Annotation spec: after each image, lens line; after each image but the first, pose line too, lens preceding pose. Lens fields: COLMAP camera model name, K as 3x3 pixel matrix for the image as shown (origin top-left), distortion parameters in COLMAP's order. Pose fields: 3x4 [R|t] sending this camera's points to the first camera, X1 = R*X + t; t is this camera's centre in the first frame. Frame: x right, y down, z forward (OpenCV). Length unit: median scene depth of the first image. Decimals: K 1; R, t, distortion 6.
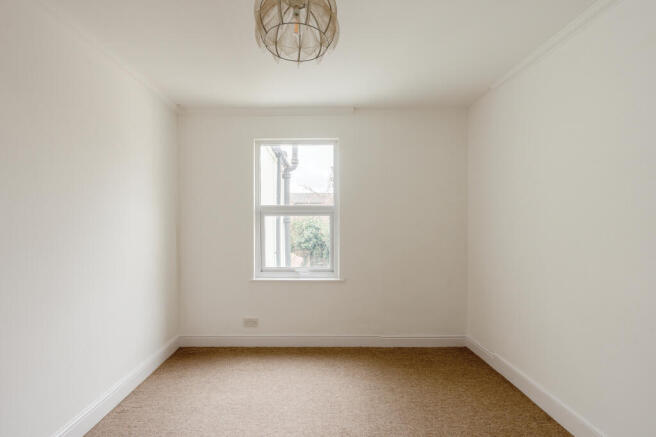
lens RADIAL K [[304.1, 0, 317.8], [0, 304.1, 225.9], [0, 0, 1]] dist [-0.004348, 0.005369]
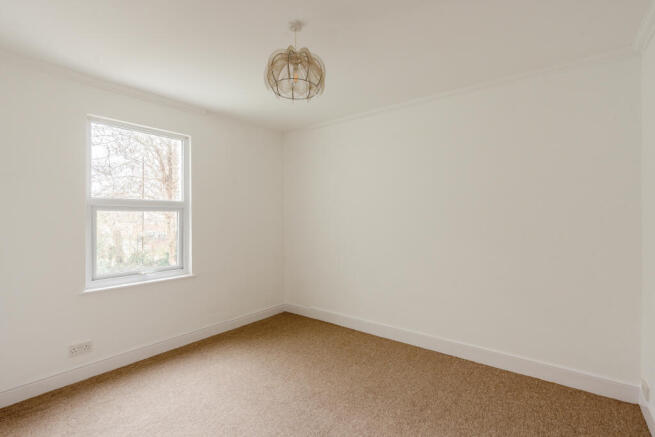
lens RADIAL K [[303.6, 0, 322.1], [0, 303.6, 218.1], [0, 0, 1]] dist [-0.004348, 0.005369]
pose [[0.618581, -0.001097, 0.785720, -0.455467], [0.020733, 0.999674, -0.014927, 0.012033], [-0.785447, 0.025524, 0.618402, 0.037707]]
